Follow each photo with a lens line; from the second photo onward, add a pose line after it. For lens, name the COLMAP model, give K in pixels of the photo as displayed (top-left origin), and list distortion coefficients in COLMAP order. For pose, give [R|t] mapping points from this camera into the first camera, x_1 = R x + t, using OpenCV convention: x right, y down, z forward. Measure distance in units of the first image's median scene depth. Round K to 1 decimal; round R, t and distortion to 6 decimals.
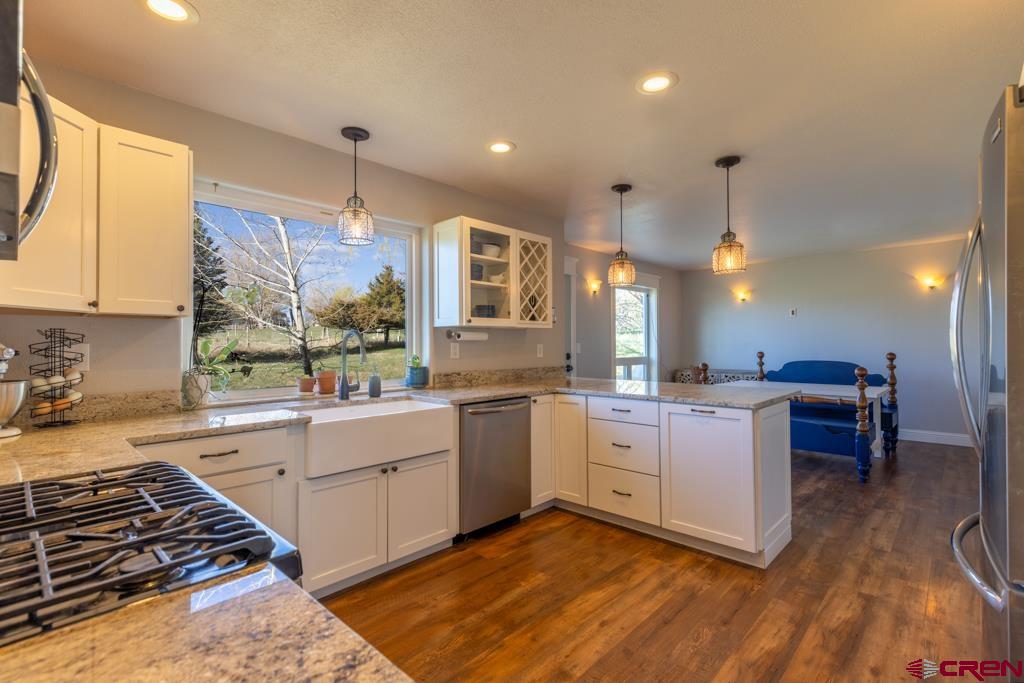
lens RADIAL K [[470.8, 0, 526.4], [0, 470.8, 340.0], [0, 0, 1]] dist [0.022353, 0.000842]
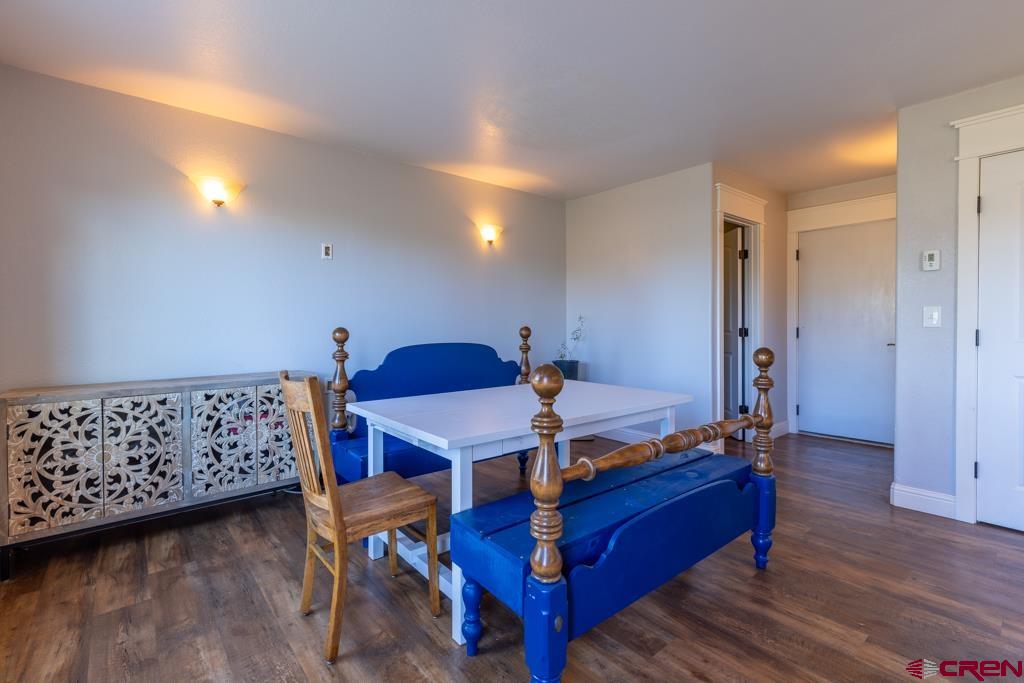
lens RADIAL K [[470.8, 0, 511.0], [0, 470.8, 336.8], [0, 0, 1]] dist [0.022353, 0.000842]
pose [[0.137887, -0.015085, 0.990333, 0.099790], [-0.002478, 0.999876, 0.015575, 0.025984], [-0.990445, -0.004602, 0.137832, 0.792655]]
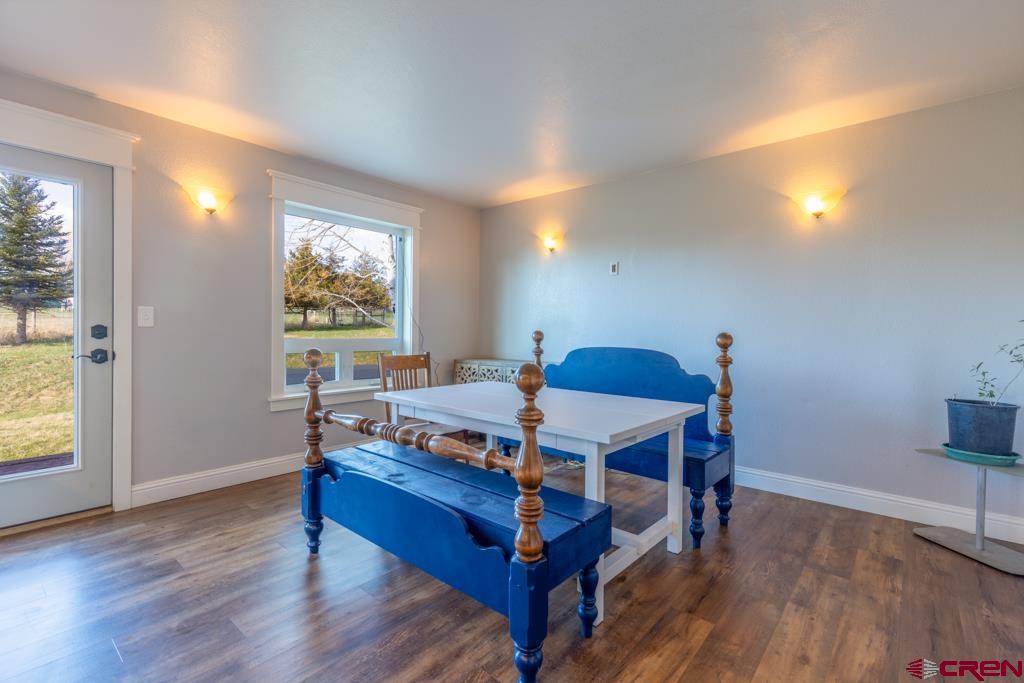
lens RADIAL K [[470.8, 0, 511.1], [0, 470.8, 337.4], [0, 0, 1]] dist [0.022353, 0.000842]
pose [[0.999702, 0.016902, 0.017634, 0.452153], [-0.017280, 0.999619, 0.021510, 0.020936], [-0.017264, -0.021808, 0.999613, 0.429788]]
